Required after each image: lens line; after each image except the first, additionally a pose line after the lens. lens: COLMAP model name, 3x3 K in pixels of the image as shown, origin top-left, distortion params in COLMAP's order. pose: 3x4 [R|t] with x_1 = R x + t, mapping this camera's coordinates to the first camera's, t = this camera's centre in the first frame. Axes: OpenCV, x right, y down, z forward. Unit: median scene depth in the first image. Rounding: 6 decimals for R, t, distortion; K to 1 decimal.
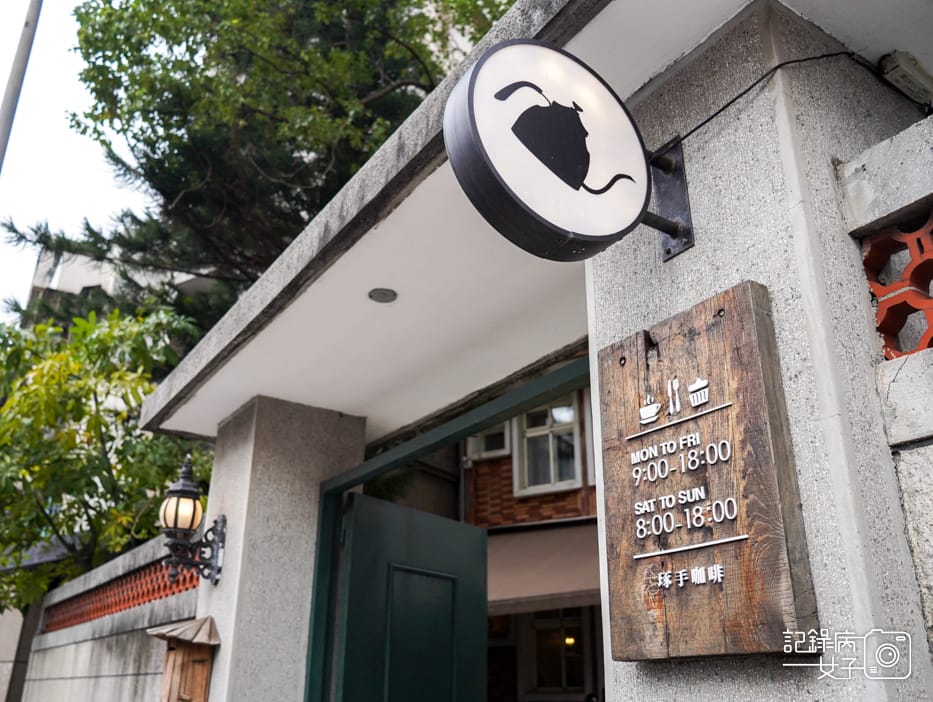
lens RADIAL K [[824.9, 0, 466.2], [0, 824.9, 350.3], [0, 0, 1]] dist [-0.035897, -0.002877]
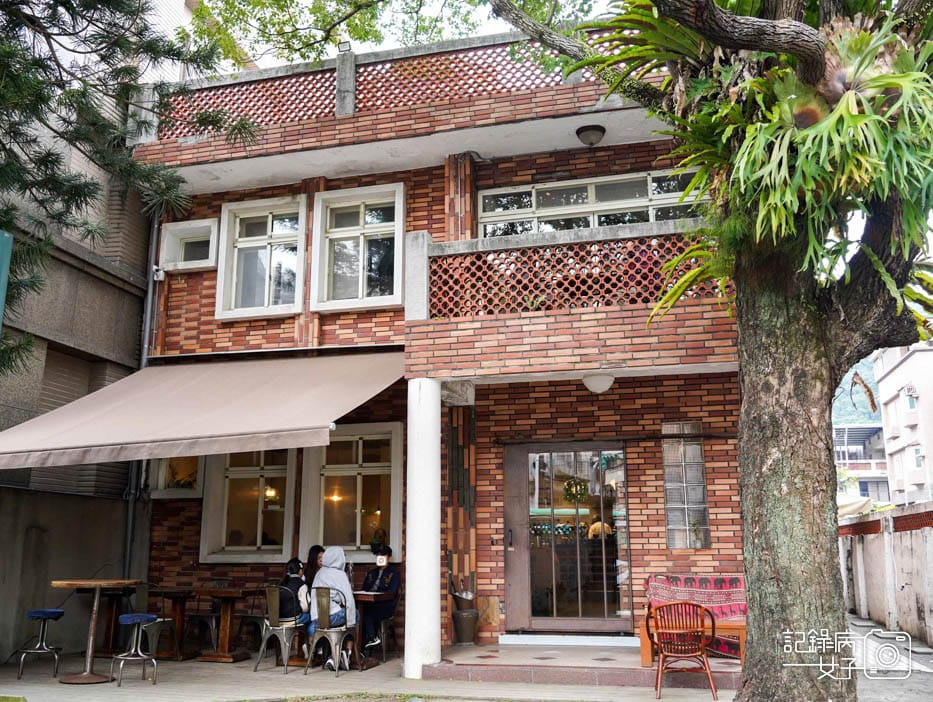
lens RADIAL K [[824.9, 0, 467.6], [0, 824.9, 352.5], [0, 0, 1]] dist [-0.035897, -0.002877]
pose [[0.938205, 0.069522, 0.339025, 0.018686], [-0.122110, 0.983110, 0.136322, 0.069343], [-0.323822, -0.169296, 0.930848, 0.163960]]
